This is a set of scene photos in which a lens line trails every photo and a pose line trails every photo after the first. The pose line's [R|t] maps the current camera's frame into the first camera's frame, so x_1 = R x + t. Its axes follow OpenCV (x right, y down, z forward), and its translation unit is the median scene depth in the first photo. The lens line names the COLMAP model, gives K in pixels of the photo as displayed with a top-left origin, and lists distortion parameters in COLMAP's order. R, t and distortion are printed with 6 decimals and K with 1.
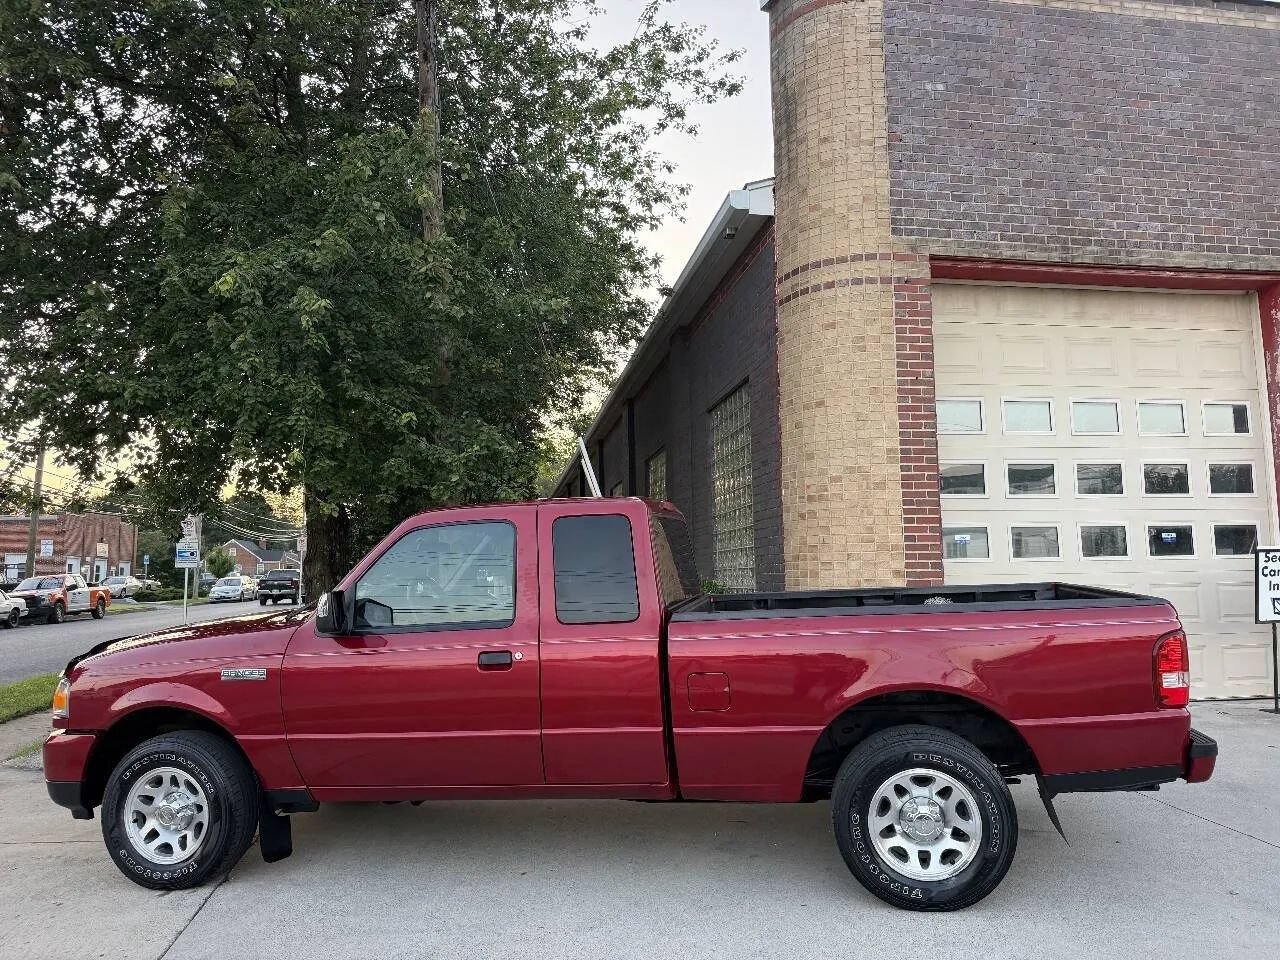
lens RADIAL K [[940.6, 0, 648.3], [0, 940.6, 483.0], [0, 0, 1]] dist [0.034348, -0.053722]
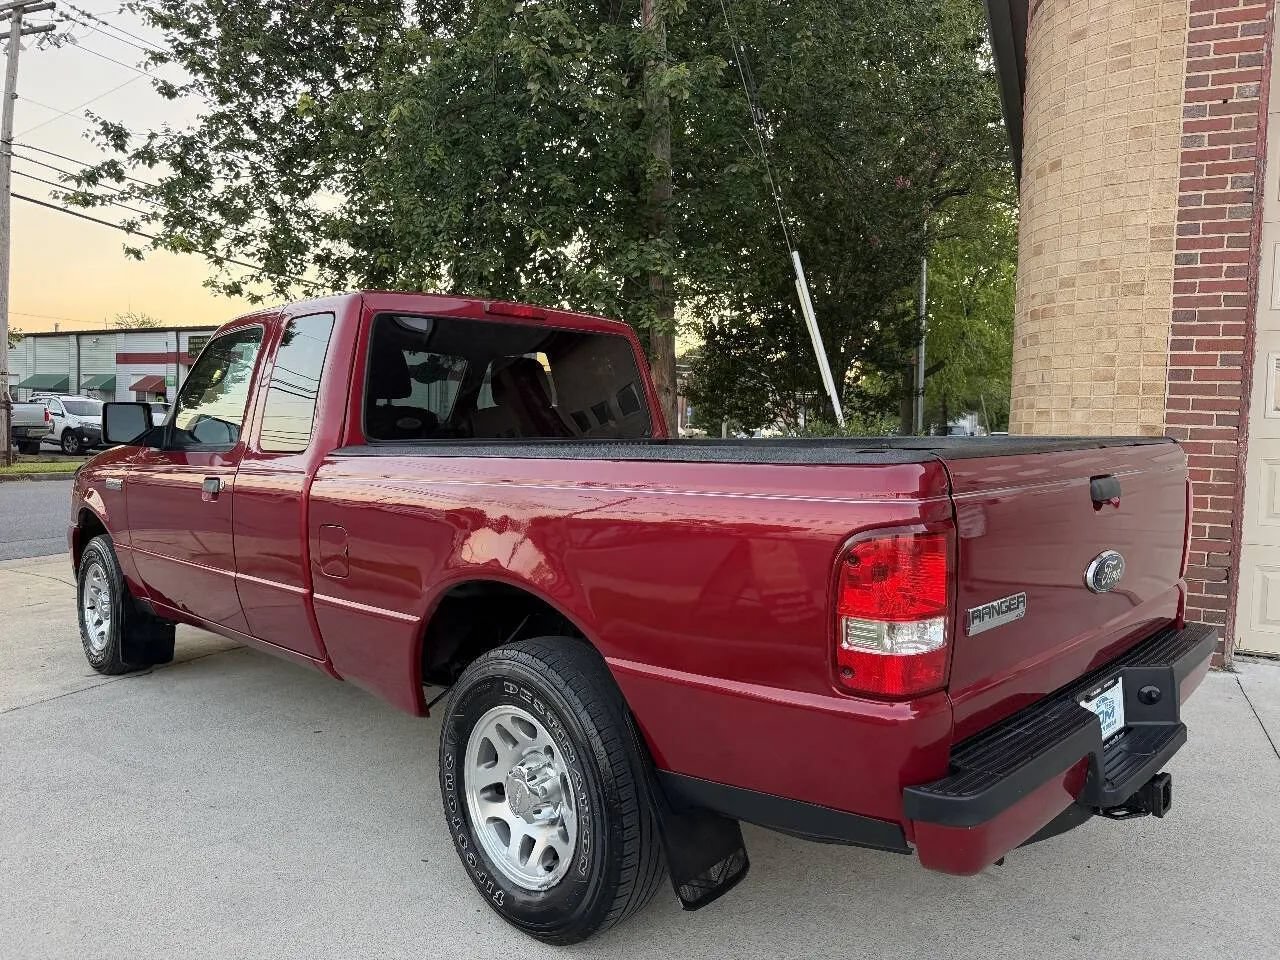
lens RADIAL K [[940.6, 0, 644.9], [0, 940.6, 481.7], [0, 0, 1]] dist [0.034348, -0.053722]
pose [[0.810420, 0.072770, -0.581312, 0.348036], [0.011304, 0.990129, 0.139705, 0.036750], [0.585740, -0.119791, 0.801598, 0.288666]]
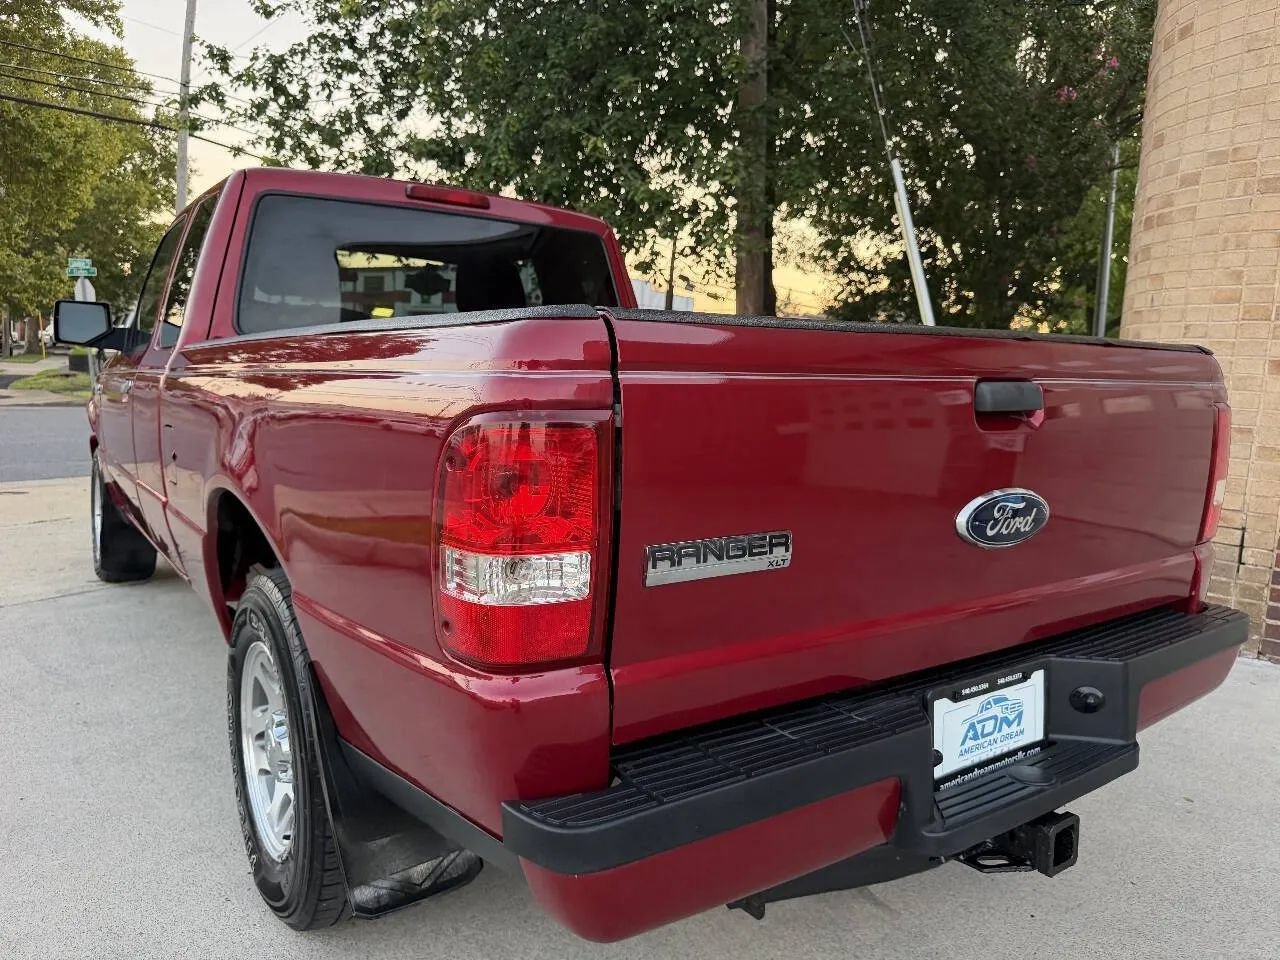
lens RADIAL K [[940.6, 0, 629.8], [0, 940.6, 489.4], [0, 0, 1]] dist [0.034348, -0.053722]
pose [[0.680993, 0.147473, -0.717287, 0.382264], [-0.002909, 0.980049, 0.198734, 0.059322], [0.732284, -0.133250, 0.667835, 0.402287]]
